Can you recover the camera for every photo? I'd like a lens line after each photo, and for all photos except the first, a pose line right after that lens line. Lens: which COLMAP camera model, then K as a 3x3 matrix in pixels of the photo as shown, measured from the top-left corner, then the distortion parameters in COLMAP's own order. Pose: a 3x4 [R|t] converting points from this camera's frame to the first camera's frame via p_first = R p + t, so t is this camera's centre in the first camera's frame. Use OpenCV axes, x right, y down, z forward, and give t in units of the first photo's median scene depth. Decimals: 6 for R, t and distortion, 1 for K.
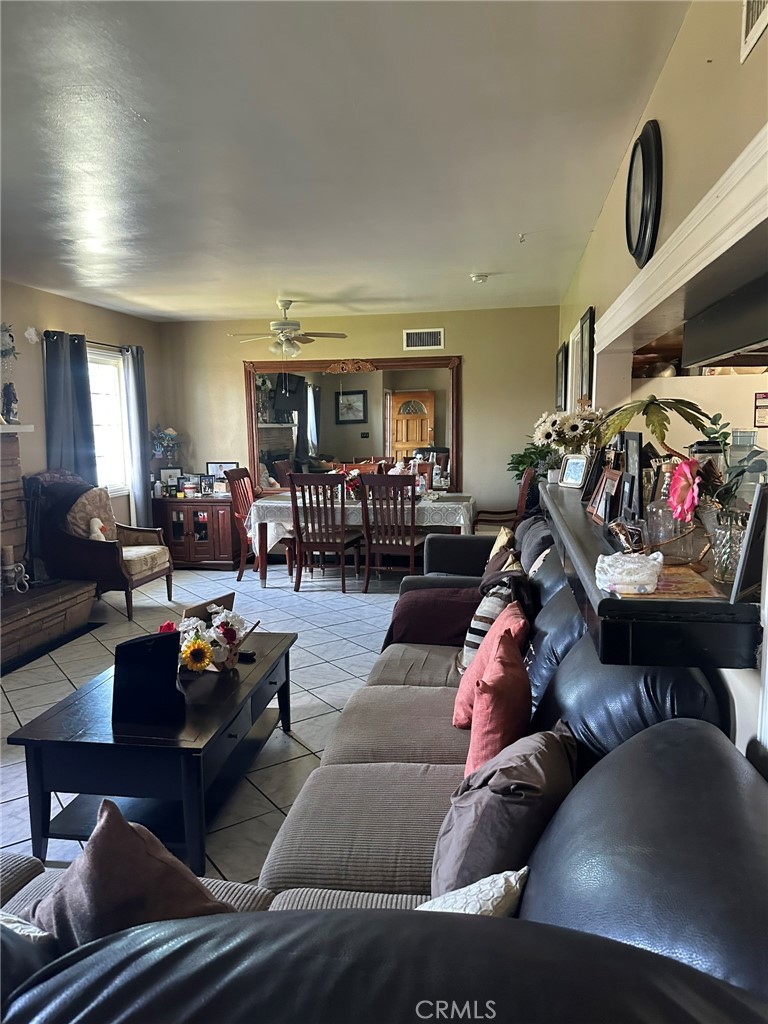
lens RADIAL K [[734.0, 0, 384.0], [0, 734.0, 512.0], [0, 0, 1]] dist [0.003067, -0.010474]
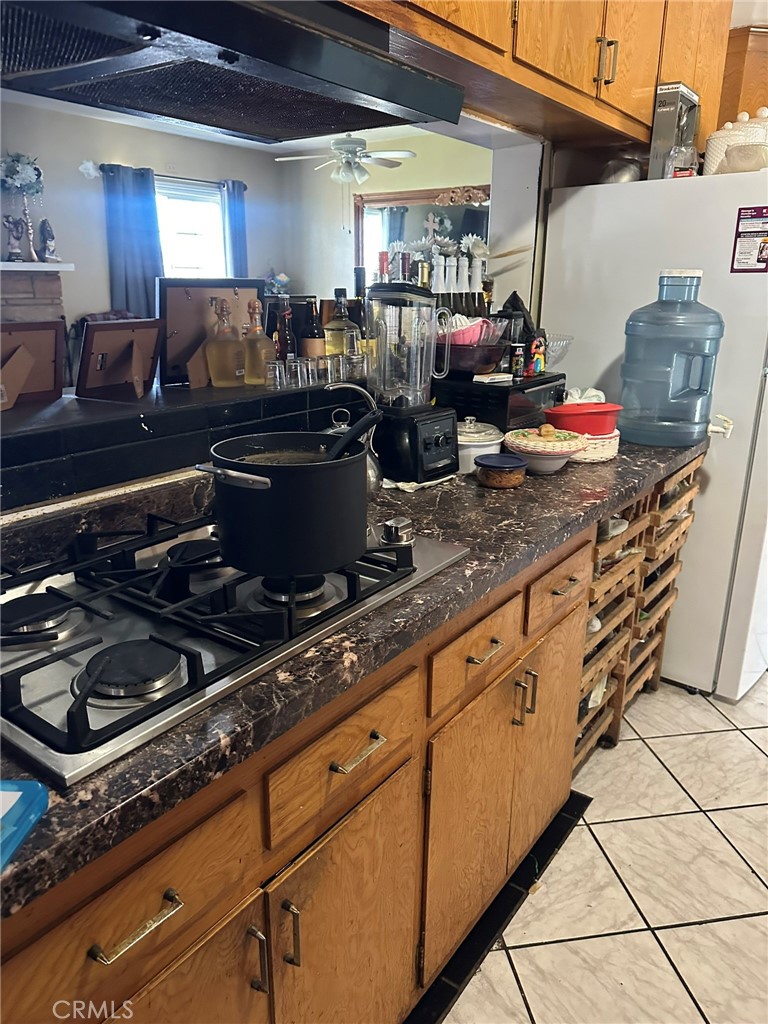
lens RADIAL K [[734.0, 0, 384.0], [0, 734.0, 512.0], [0, 0, 1]] dist [0.003067, -0.010474]
pose [[0.887424, 0.156659, -0.433517, 0.369365], [-0.071797, 0.975974, 0.205716, -0.022197], [0.455329, -0.151432, 0.877350, 0.243220]]
